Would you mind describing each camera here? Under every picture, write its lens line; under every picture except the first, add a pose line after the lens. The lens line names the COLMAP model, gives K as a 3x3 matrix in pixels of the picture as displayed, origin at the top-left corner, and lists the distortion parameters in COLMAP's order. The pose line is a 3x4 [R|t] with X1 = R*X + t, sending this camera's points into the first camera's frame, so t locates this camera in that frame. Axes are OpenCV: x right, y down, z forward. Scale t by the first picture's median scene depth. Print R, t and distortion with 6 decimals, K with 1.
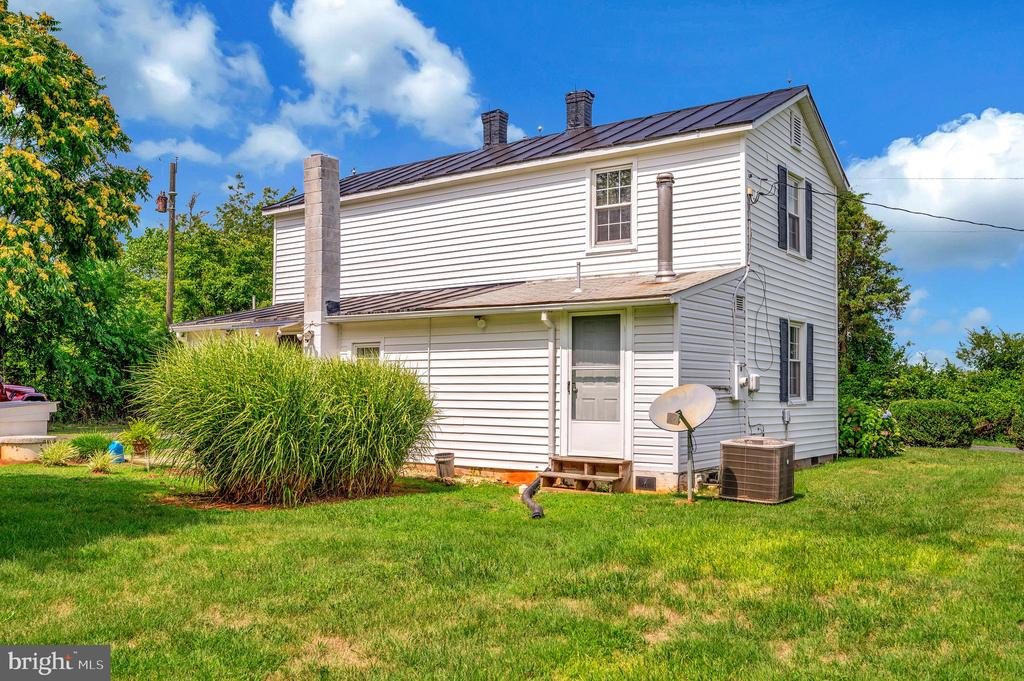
lens RADIAL K [[860.4, 0, 512.0], [0, 860.4, 340.5], [0, 0, 1]] dist [-0.005297, 0.000528]
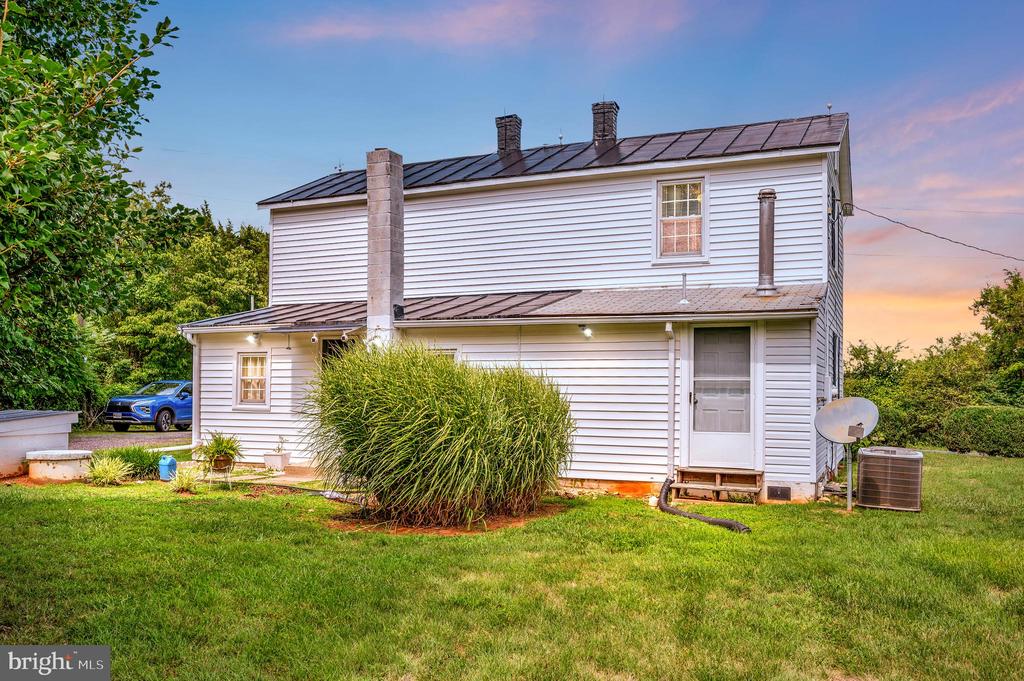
lens RADIAL K [[826.1, 0, 511.9], [0, 826.1, 356.5], [0, 0, 1]] dist [-0.000996, -0.002624]
pose [[0.979748, 0.012128, 0.199868, -0.327248], [-0.014972, 0.999807, 0.012728, -0.003206], [-0.199675, -0.015462, 0.979740, 0.099551]]
